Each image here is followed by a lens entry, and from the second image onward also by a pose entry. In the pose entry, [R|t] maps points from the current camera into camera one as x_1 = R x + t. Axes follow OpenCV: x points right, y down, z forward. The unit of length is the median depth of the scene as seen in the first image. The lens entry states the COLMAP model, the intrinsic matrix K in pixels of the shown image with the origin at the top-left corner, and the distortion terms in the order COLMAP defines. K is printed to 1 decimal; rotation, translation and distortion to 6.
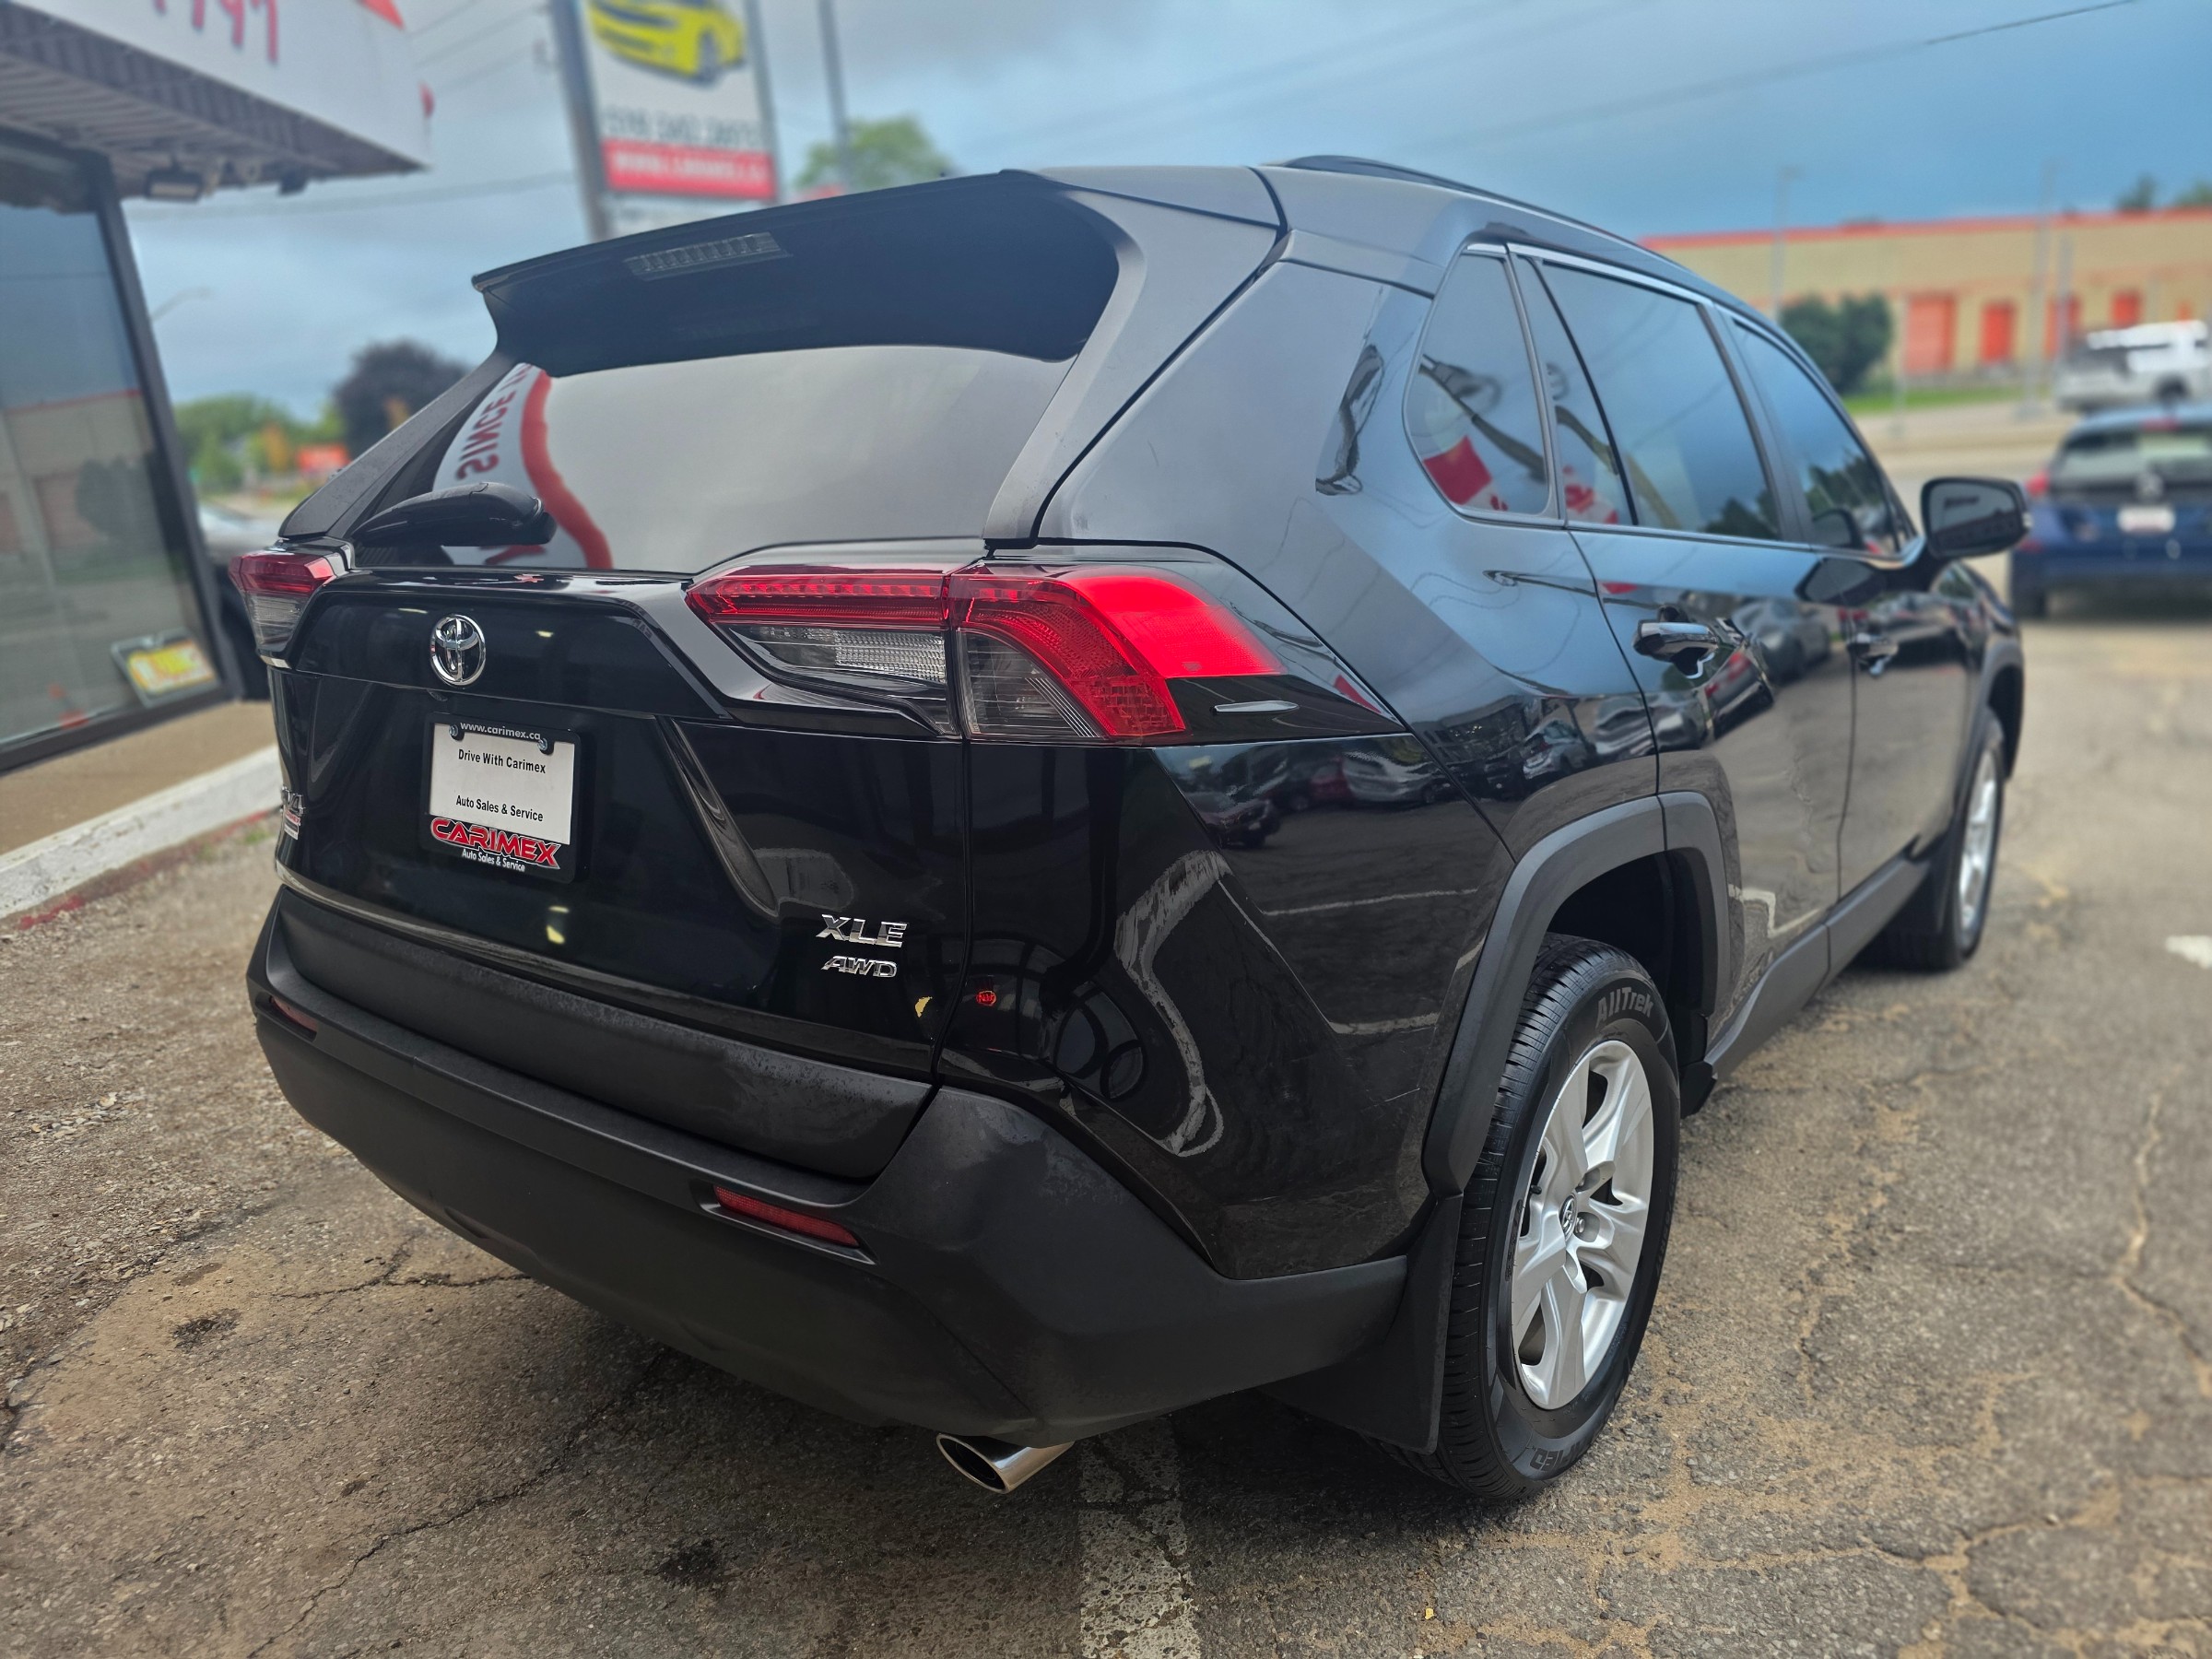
lens RADIAL K [[1507.2, 0, 1126.5], [0, 1507.2, 882.6], [0, 0, 1]] dist [0.083196, -0.068443]
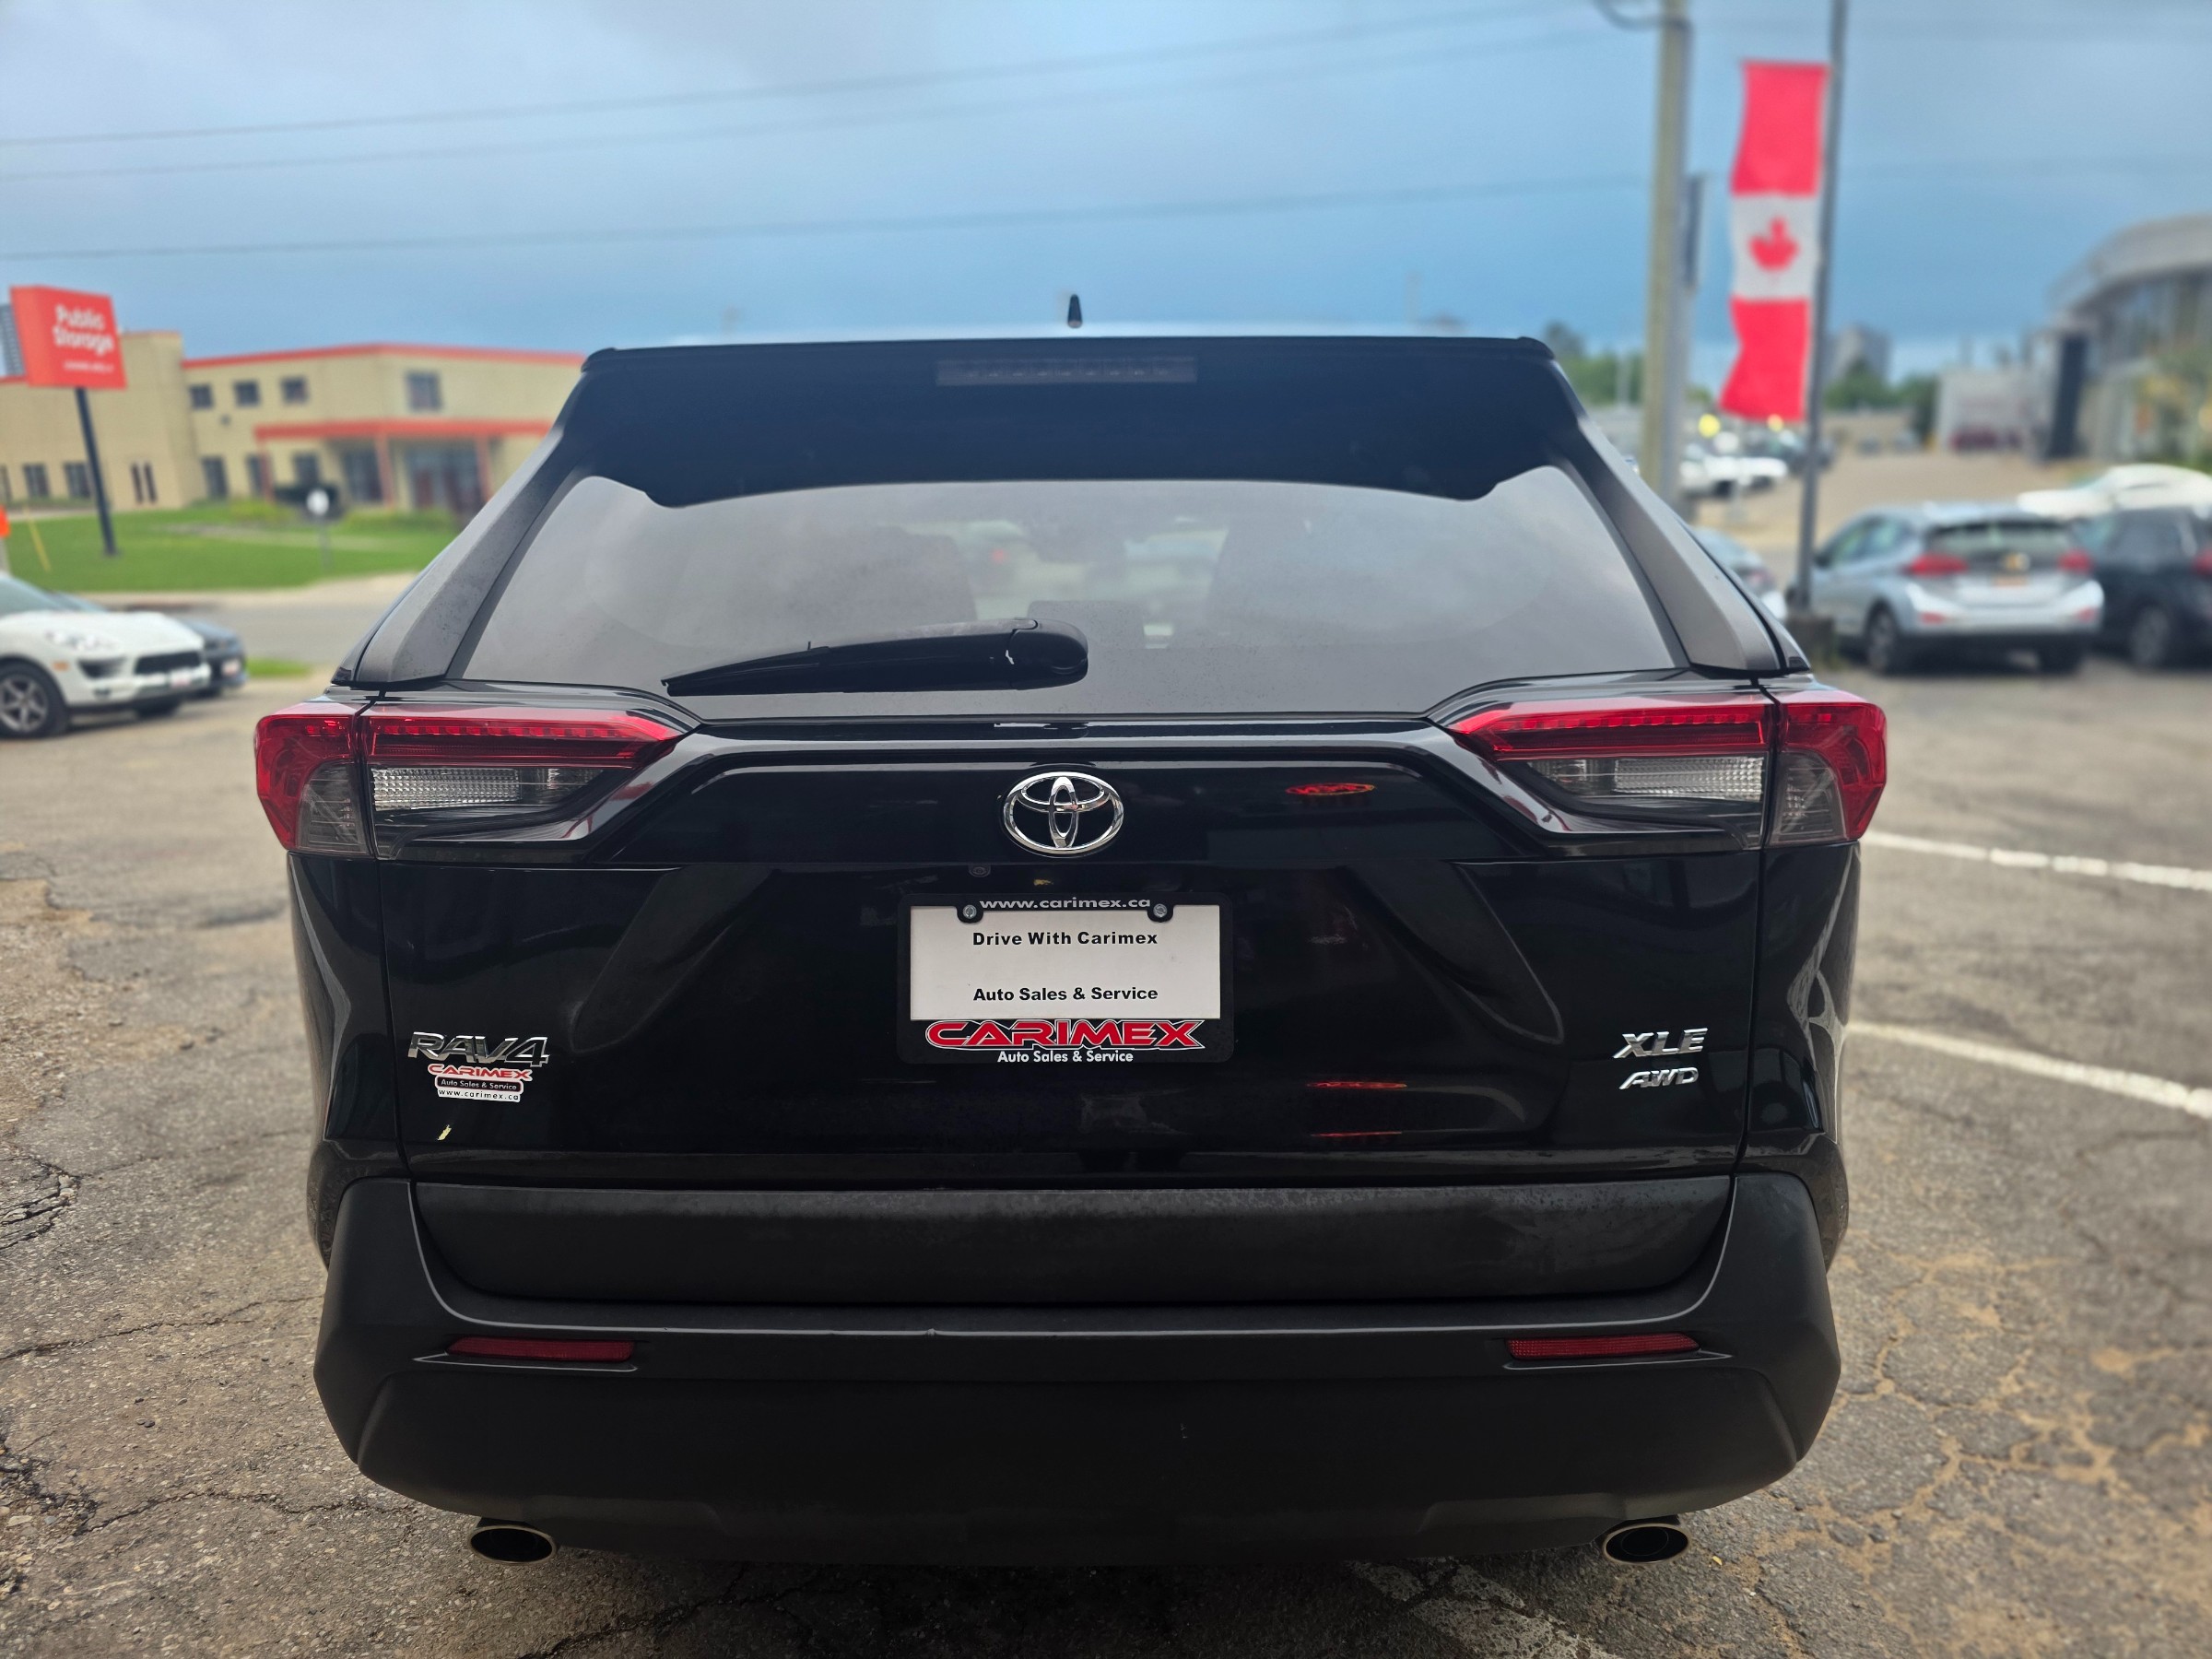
lens RADIAL K [[1507.2, 0, 1126.5], [0, 1507.2, 882.6], [0, 0, 1]] dist [0.083196, -0.068443]
pose [[0.782806, -0.104364, 0.613452, -0.891929], [0.141959, 0.989790, -0.012760, -0.094757], [-0.605857, 0.097073, 0.789629, 0.314933]]
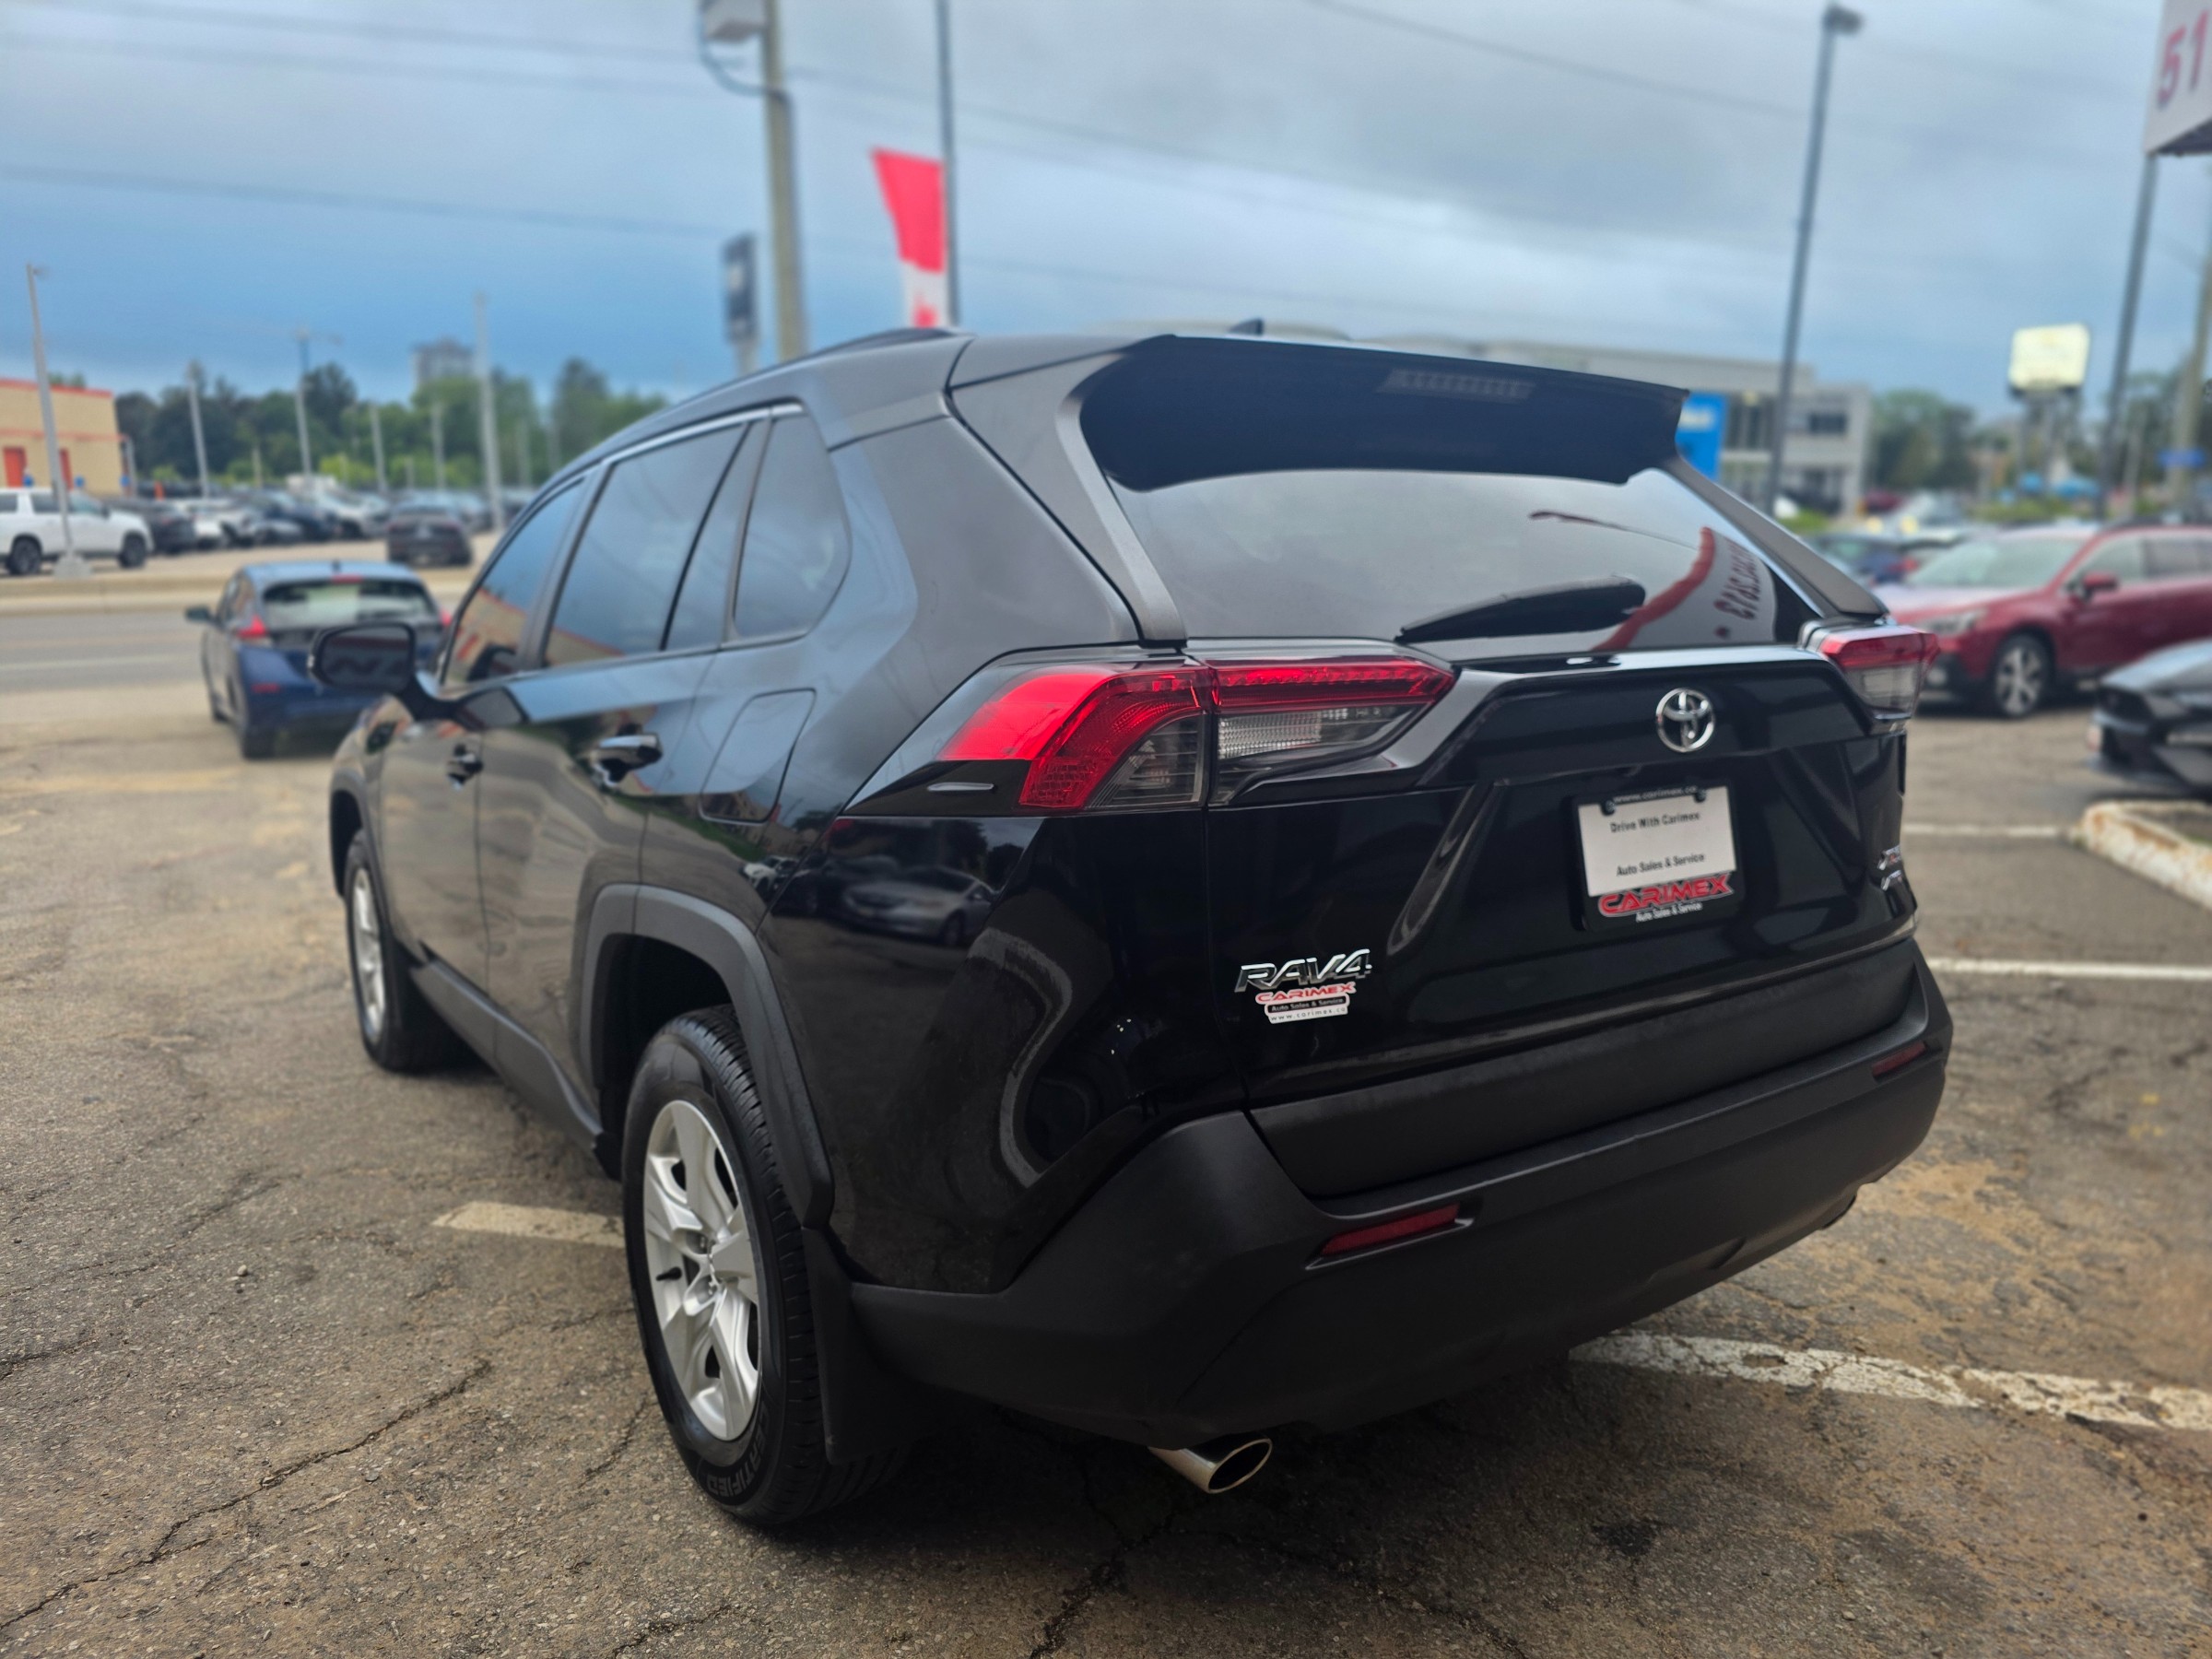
lens RADIAL K [[1507.2, 0, 1126.5], [0, 1507.2, 882.6], [0, 0, 1]] dist [0.083196, -0.068443]
pose [[0.274091, -0.151096, 0.949760, -1.557347], [0.244334, 0.966117, 0.083186, -0.220843], [-0.930148, 0.209258, 0.301721, 1.031777]]
